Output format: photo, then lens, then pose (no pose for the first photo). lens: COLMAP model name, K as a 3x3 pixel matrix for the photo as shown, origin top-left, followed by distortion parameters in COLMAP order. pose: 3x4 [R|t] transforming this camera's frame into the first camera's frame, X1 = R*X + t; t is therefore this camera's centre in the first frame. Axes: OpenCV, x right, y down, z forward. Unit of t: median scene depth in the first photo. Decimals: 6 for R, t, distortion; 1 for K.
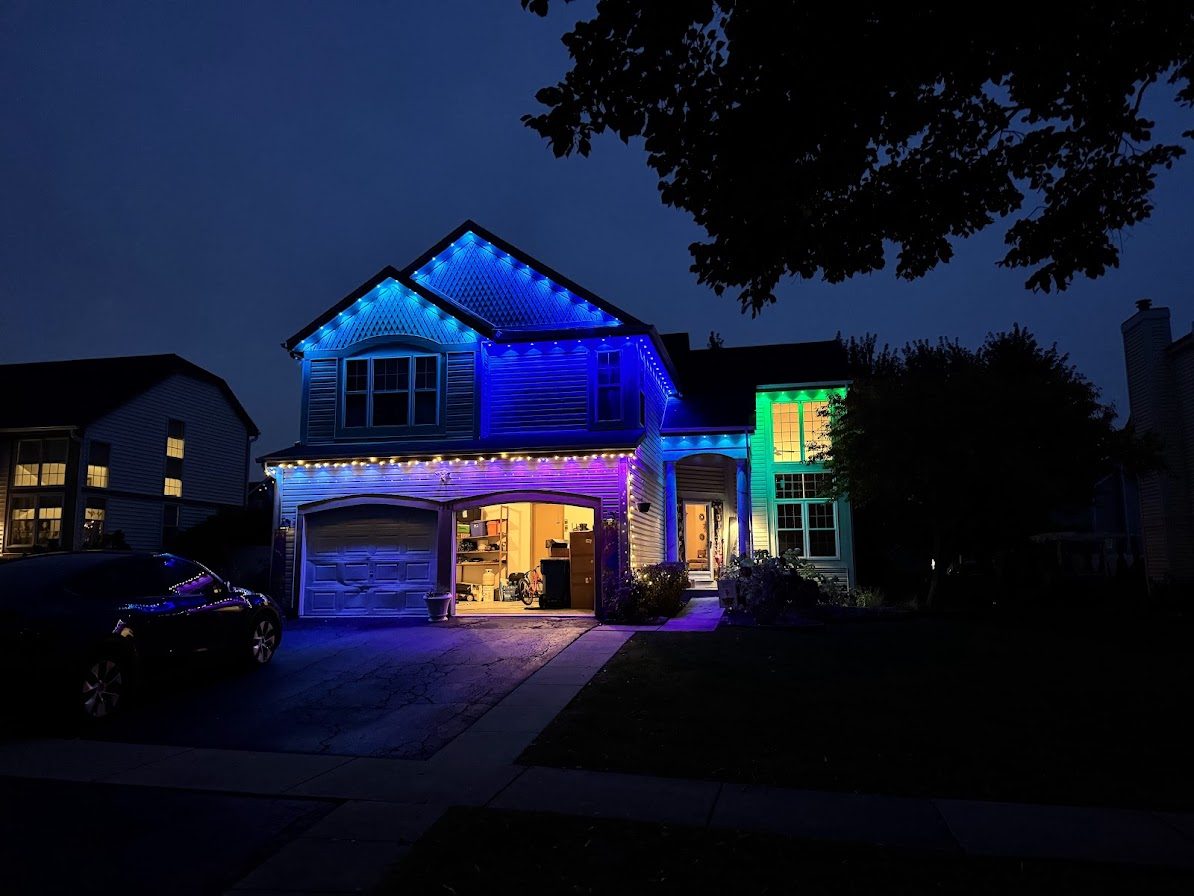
lens RADIAL K [[854.7, 0, 597.4], [0, 854.7, 447.8], [0, 0, 1]] dist [0.003635, -0.003533]
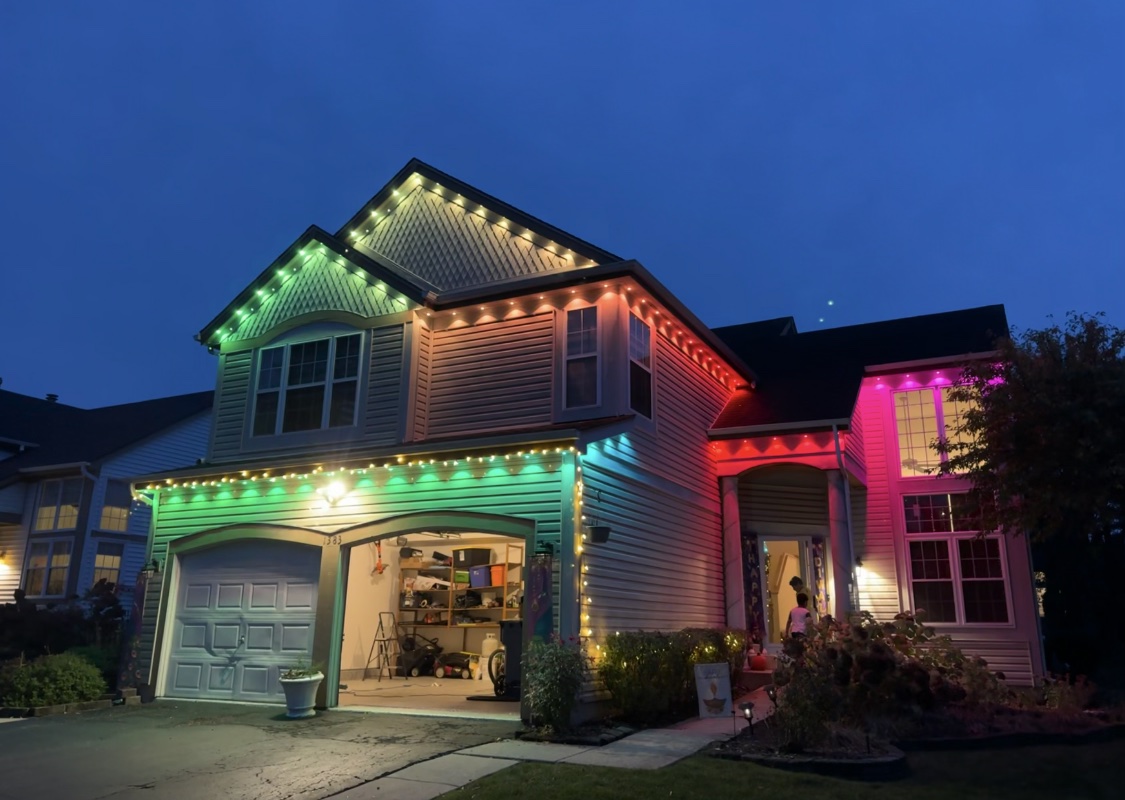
lens RADIAL K [[866.5, 0, 566.6], [0, 866.5, 373.2], [0, 0, 1]] dist [0.025266, -0.020653]
pose [[0.962680, -0.059815, -0.263949, 0.173913], [0.020433, 0.988551, -0.149497, 0.040633], [0.269869, 0.138525, 0.952881, 0.331154]]
